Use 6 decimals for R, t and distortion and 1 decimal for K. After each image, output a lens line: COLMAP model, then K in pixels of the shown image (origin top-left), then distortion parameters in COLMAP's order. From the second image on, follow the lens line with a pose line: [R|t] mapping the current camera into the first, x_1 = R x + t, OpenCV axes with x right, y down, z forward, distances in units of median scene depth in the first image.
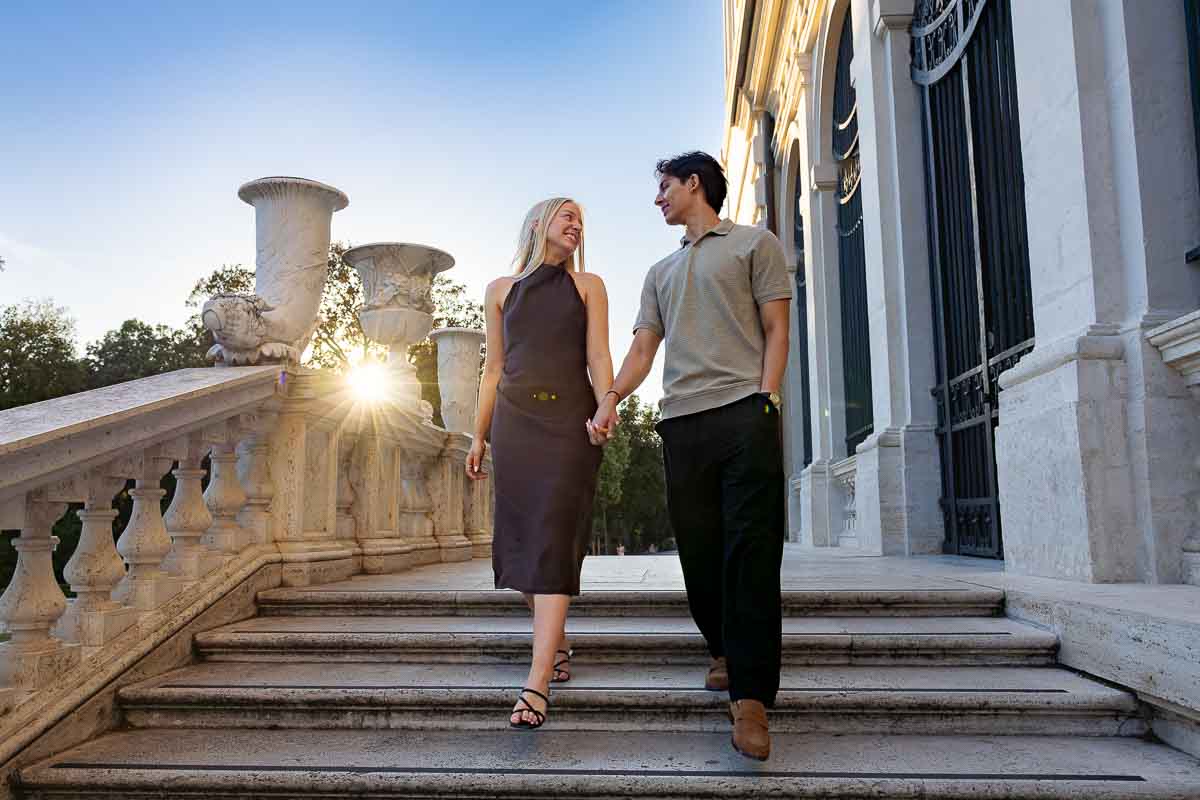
lens RADIAL K [[934.2, 0, 600.0], [0, 934.2, 400.0], [0, 0, 1]] dist [-0.004452, 0.003142]
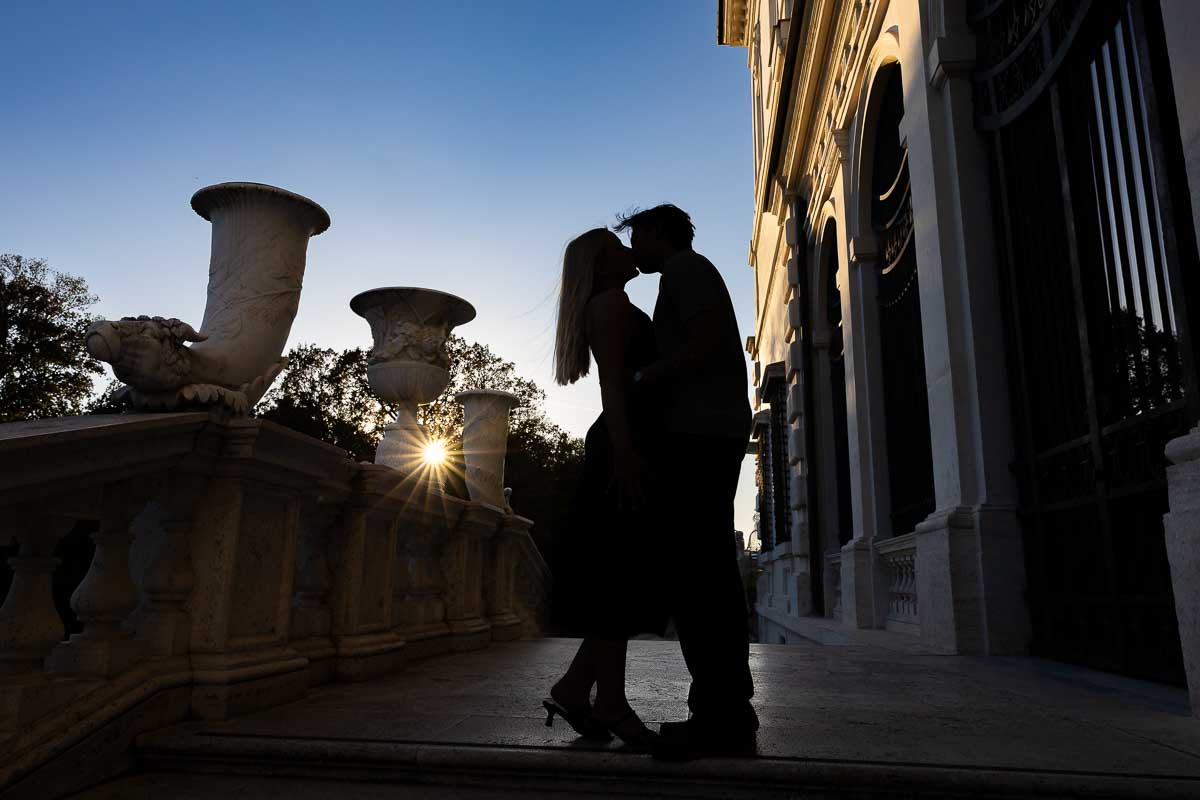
lens RADIAL K [[822.1, 0, 595.2], [0, 822.1, 387.7], [0, 0, 1]] dist [-0.003112, 0.001313]
pose [[0.998607, 0.012001, -0.051379, 0.001391], [-0.017126, 0.994788, -0.100515, 0.002085], [0.049905, 0.101255, 0.993608, 0.213995]]
